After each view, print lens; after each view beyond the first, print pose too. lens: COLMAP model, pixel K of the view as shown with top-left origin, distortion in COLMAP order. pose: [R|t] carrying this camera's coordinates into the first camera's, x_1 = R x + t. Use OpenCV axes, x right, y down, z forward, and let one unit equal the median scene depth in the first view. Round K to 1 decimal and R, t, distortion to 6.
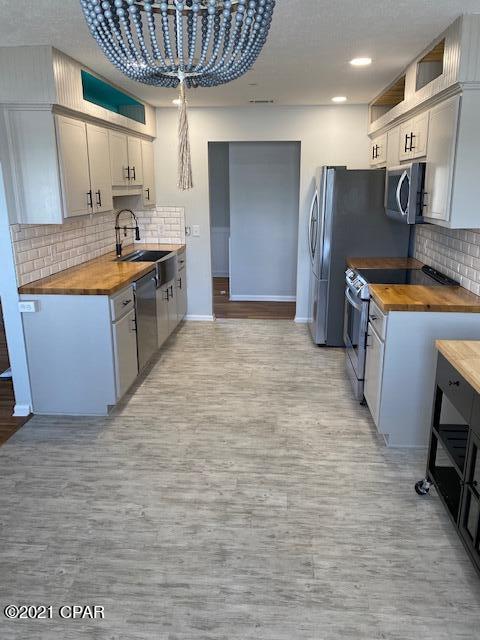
lens RADIAL K [[491.1, 0, 240.0], [0, 491.1, 320.0], [0, 0, 1]] dist [0.047688, -0.045673]
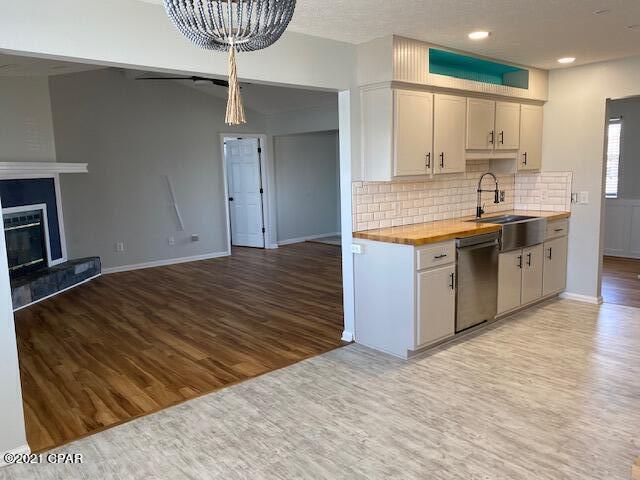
lens RADIAL K [[491.1, 0, 317.8], [0, 491.1, 242.1], [0, 0, 1]] dist [0.047688, -0.045673]
pose [[0.713972, 0.092889, -0.693986, 0.325415], [-0.168451, 0.984837, -0.041483, 0.022610], [0.679609, 0.146520, 0.718793, 0.078832]]
